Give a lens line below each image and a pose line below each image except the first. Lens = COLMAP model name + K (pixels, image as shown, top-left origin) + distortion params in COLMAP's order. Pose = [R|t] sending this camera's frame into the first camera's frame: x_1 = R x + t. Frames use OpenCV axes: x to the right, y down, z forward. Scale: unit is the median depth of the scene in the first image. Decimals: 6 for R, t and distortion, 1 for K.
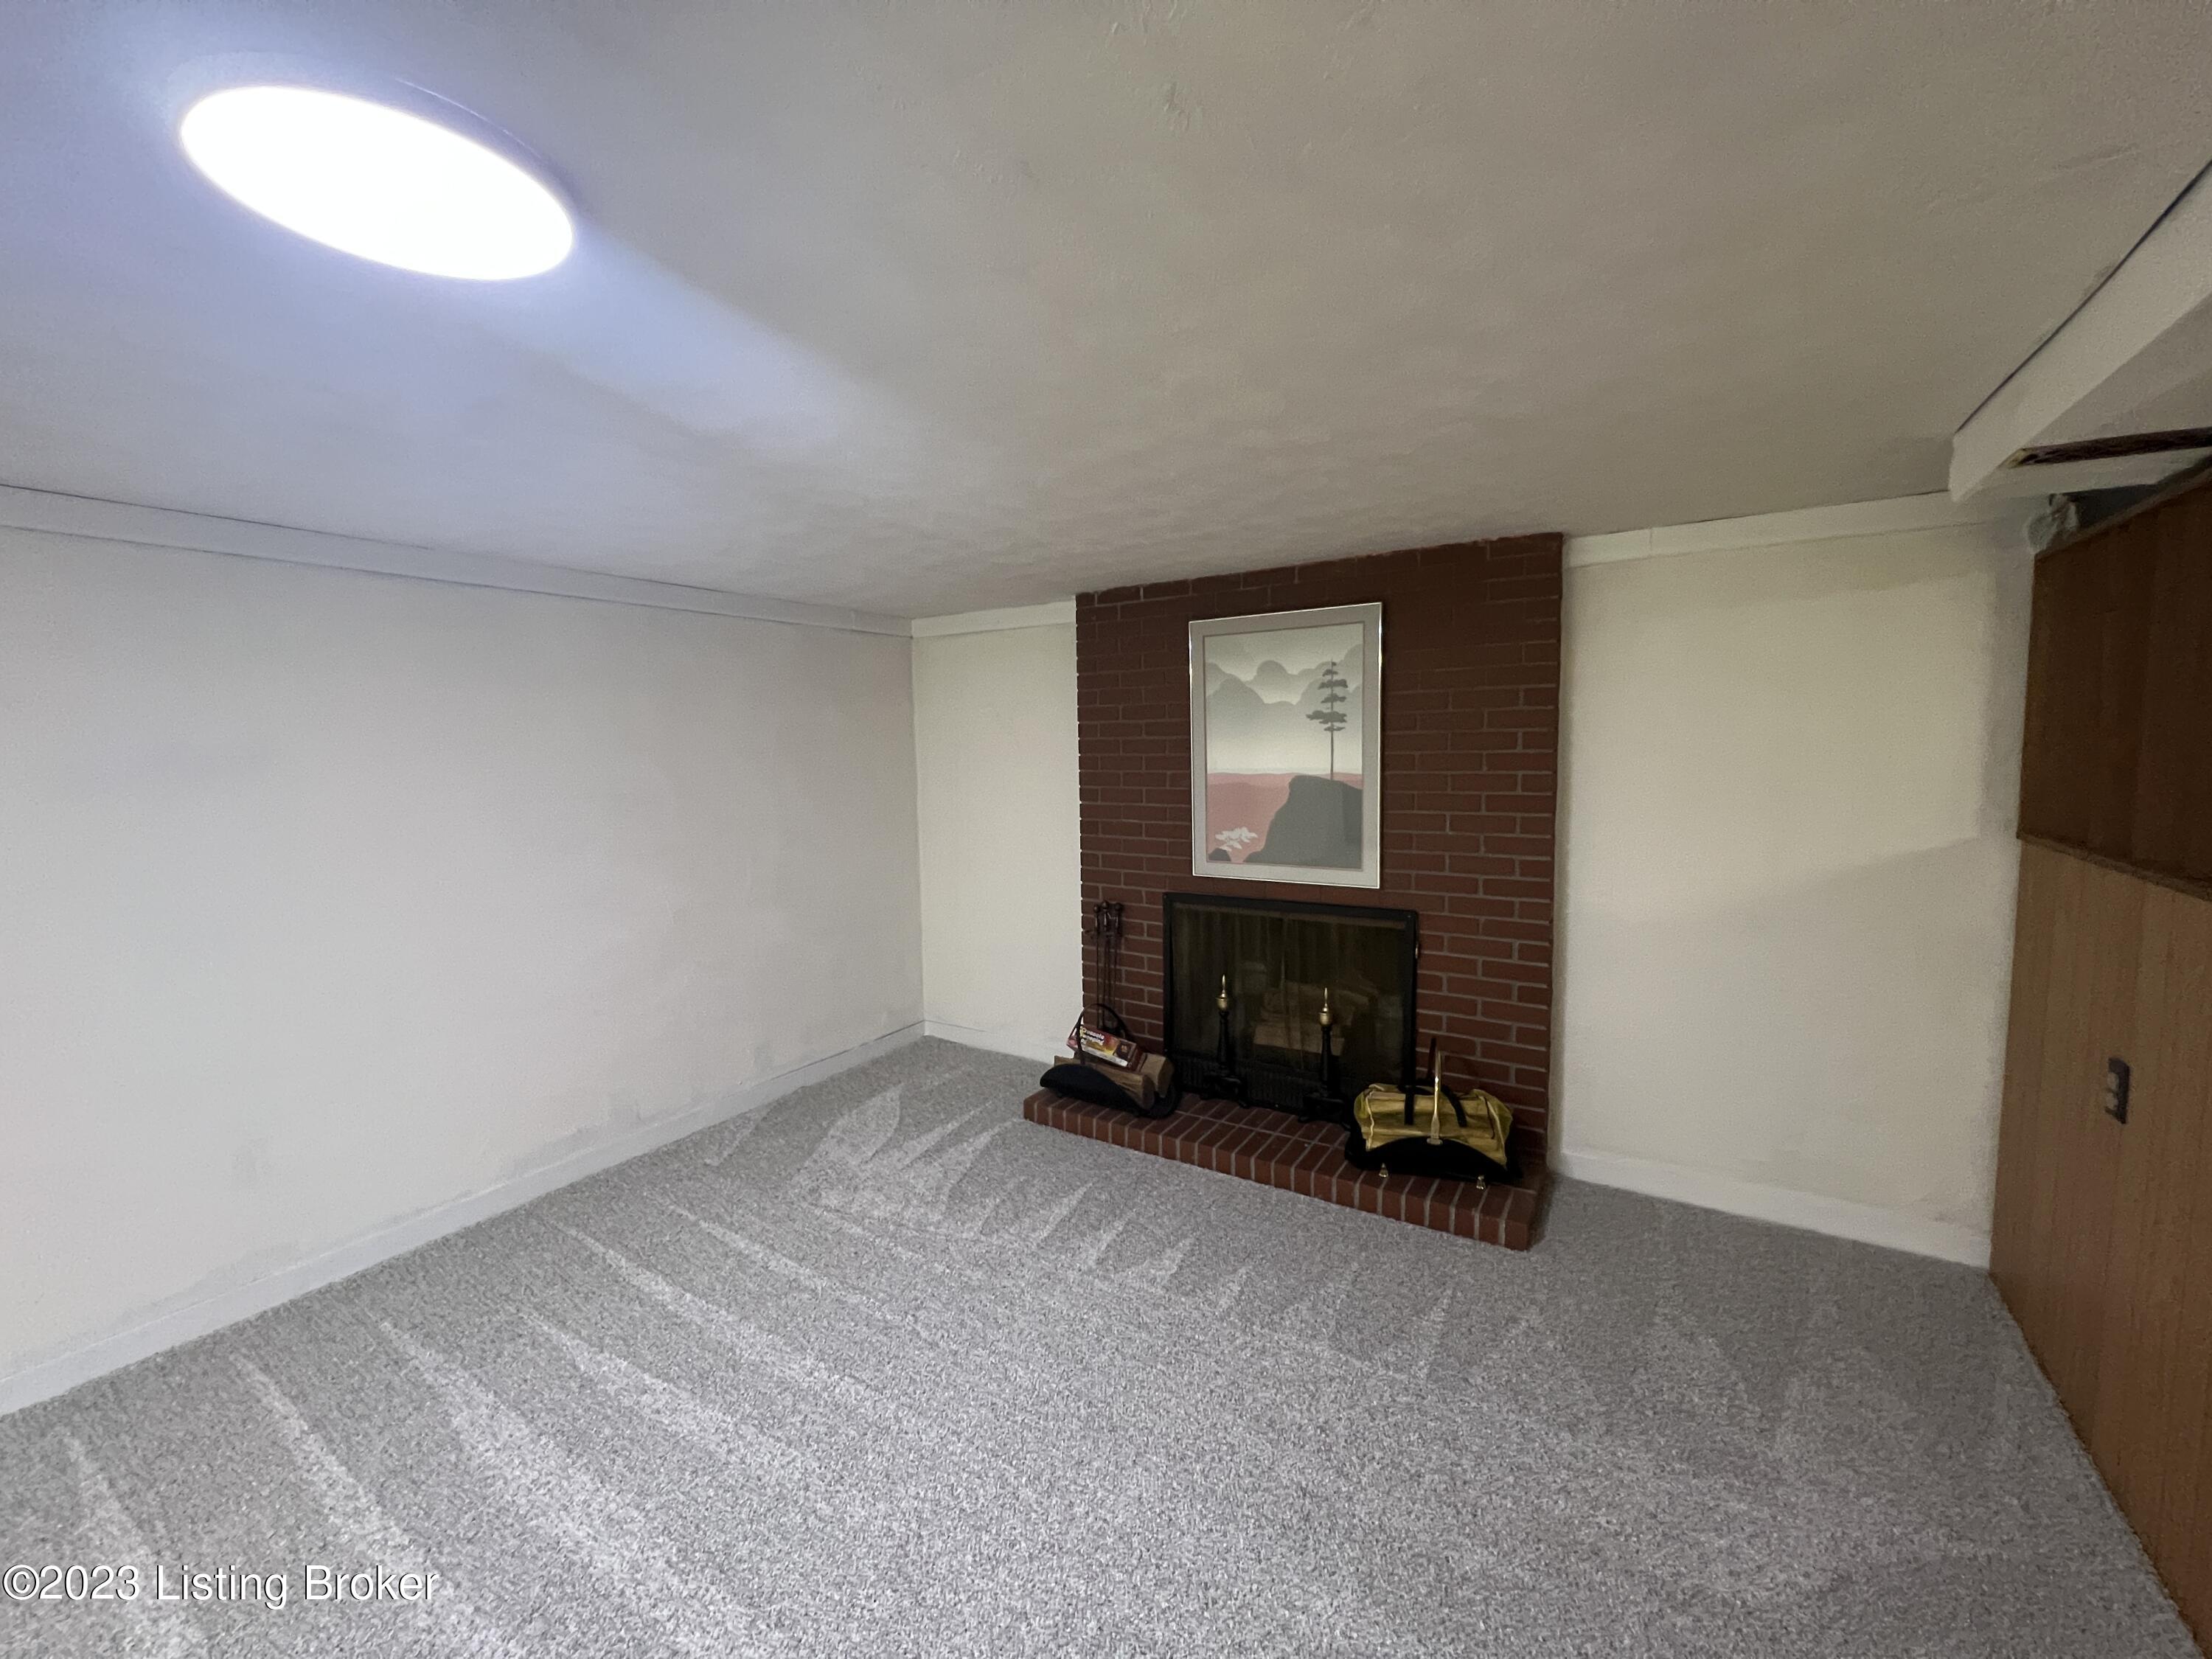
lens RADIAL K [[882.2, 0, 1098.0], [0, 882.2, 835.5], [0, 0, 1]] dist [-0.002523, -0.000115]
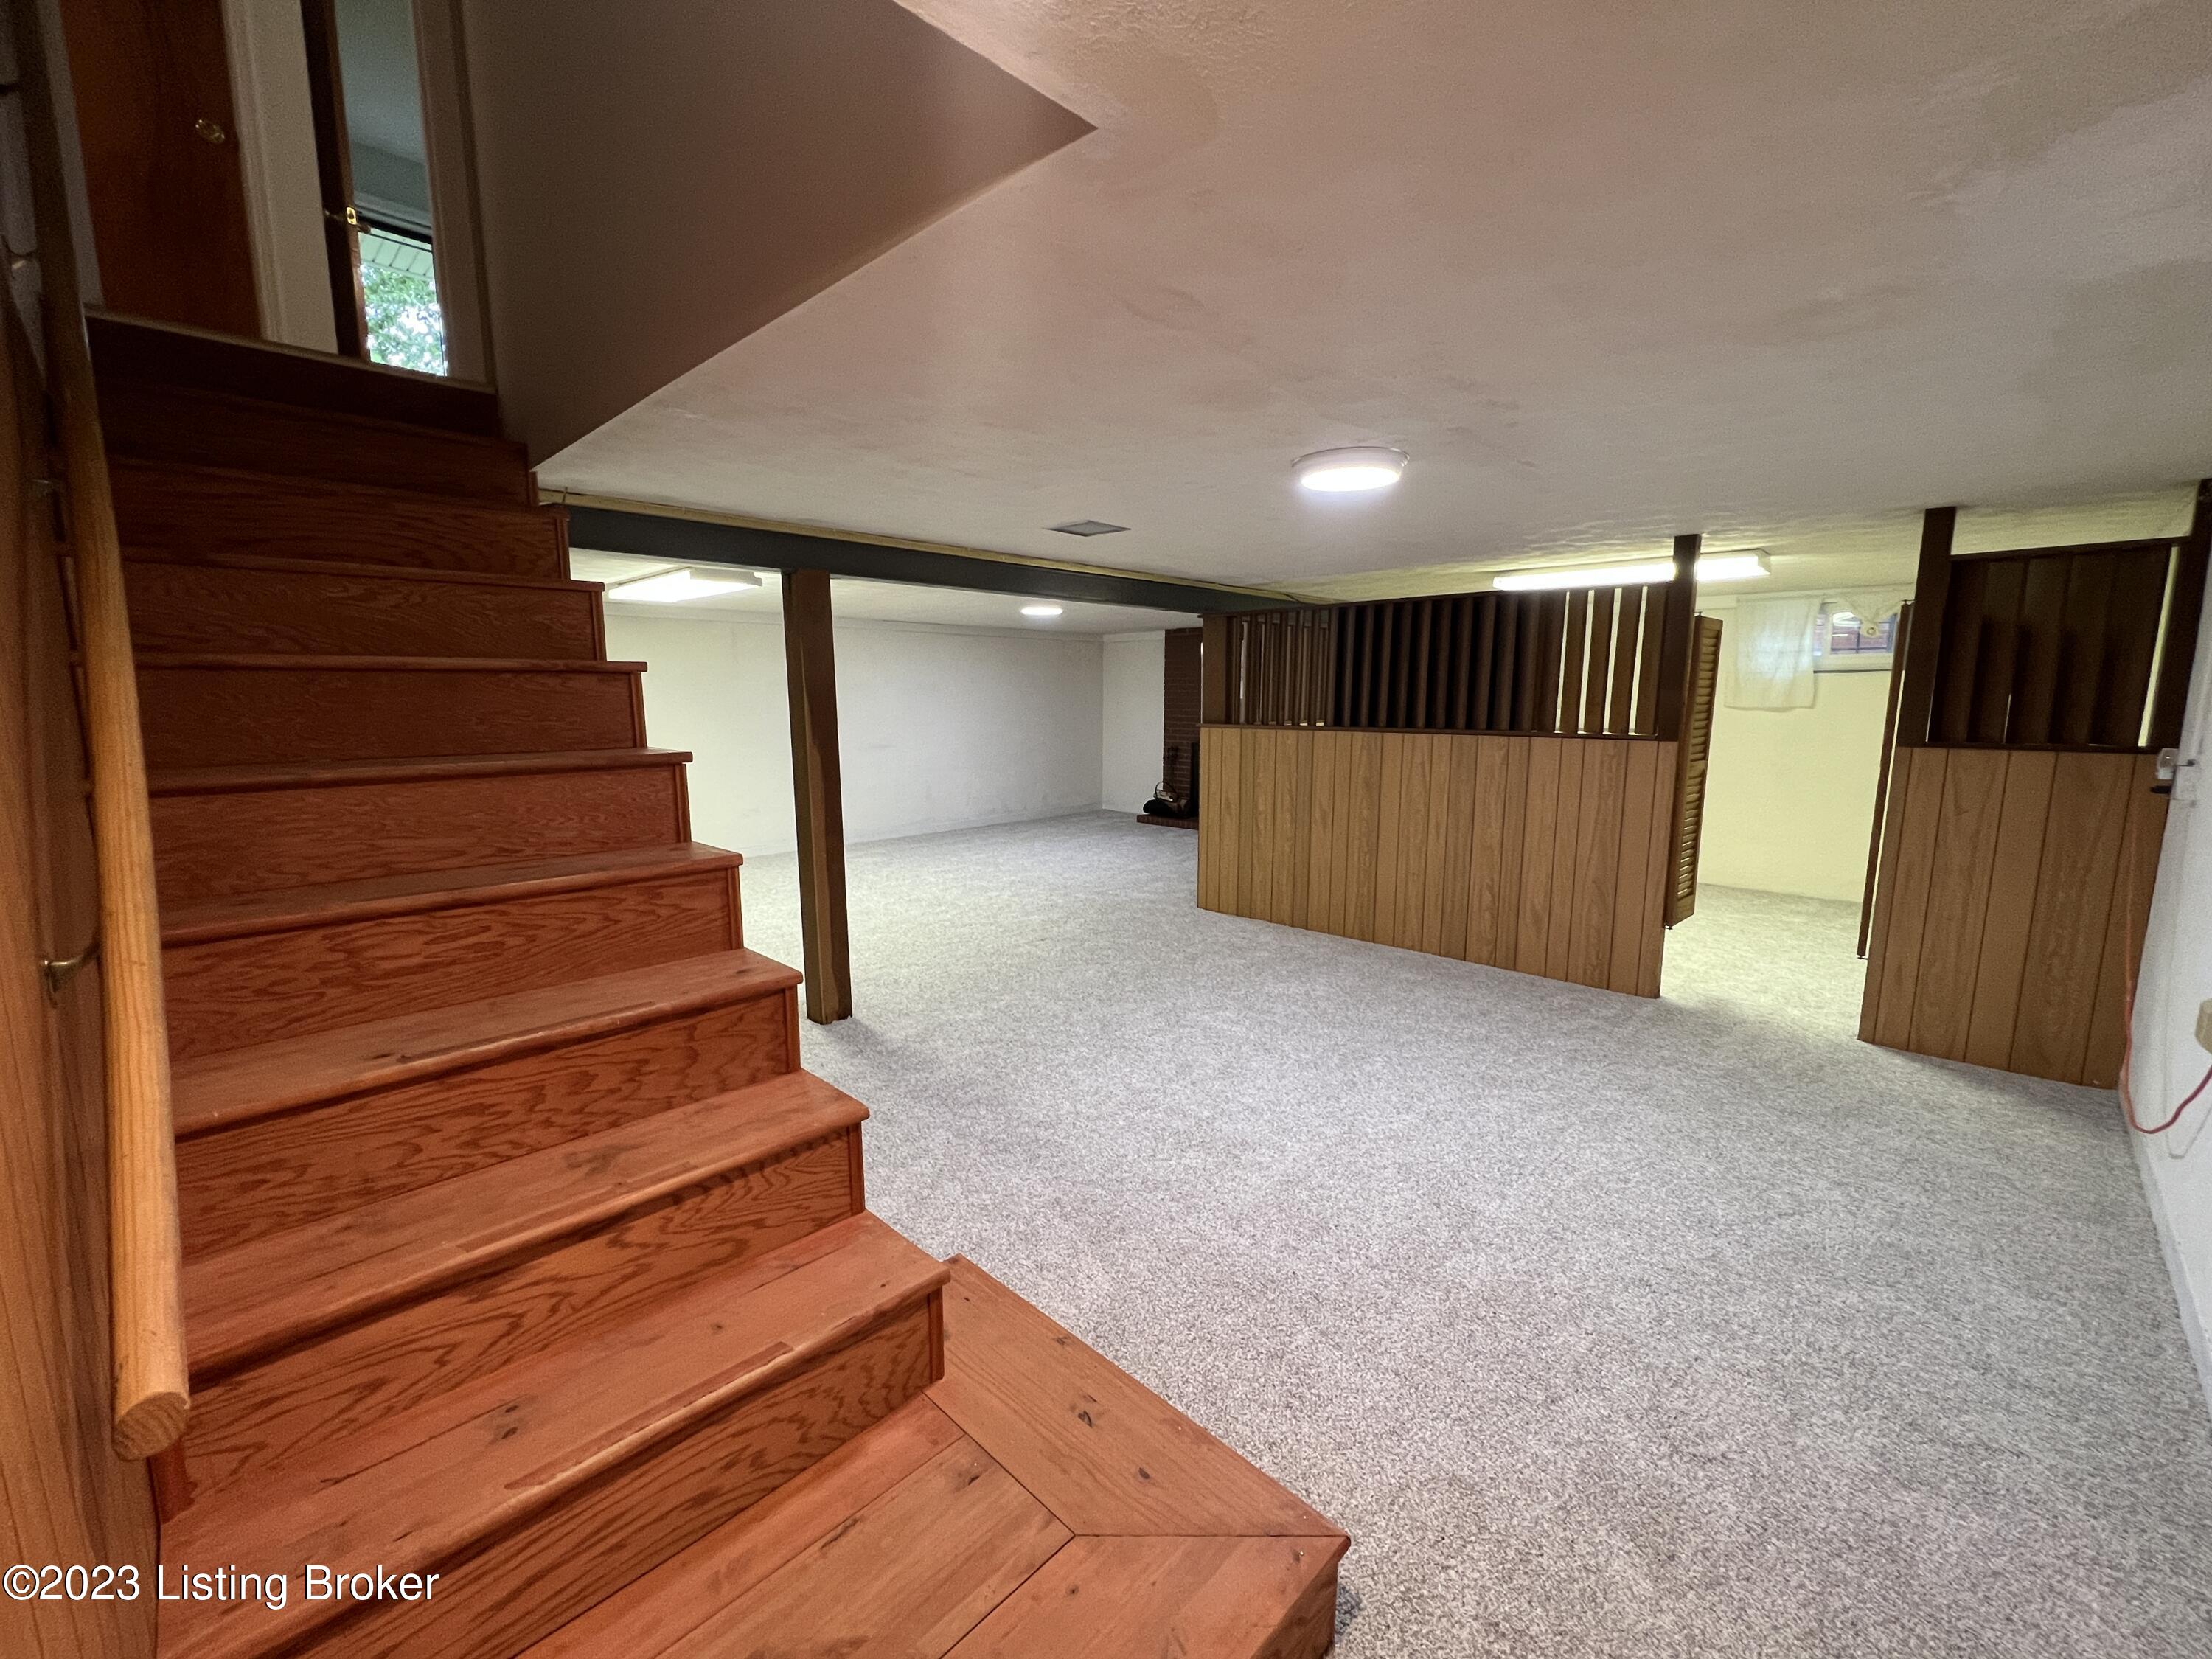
lens RADIAL K [[902.4, 0, 1097.3], [0, 902.4, 821.6], [0, 0, 1]] dist [0.009919, 0.000366]
pose [[0.976964, 0.038474, -0.209906, 0.361707], [-0.029260, 0.998475, 0.046824, 0.178206], [0.211388, -0.039603, 0.976600, -1.670248]]
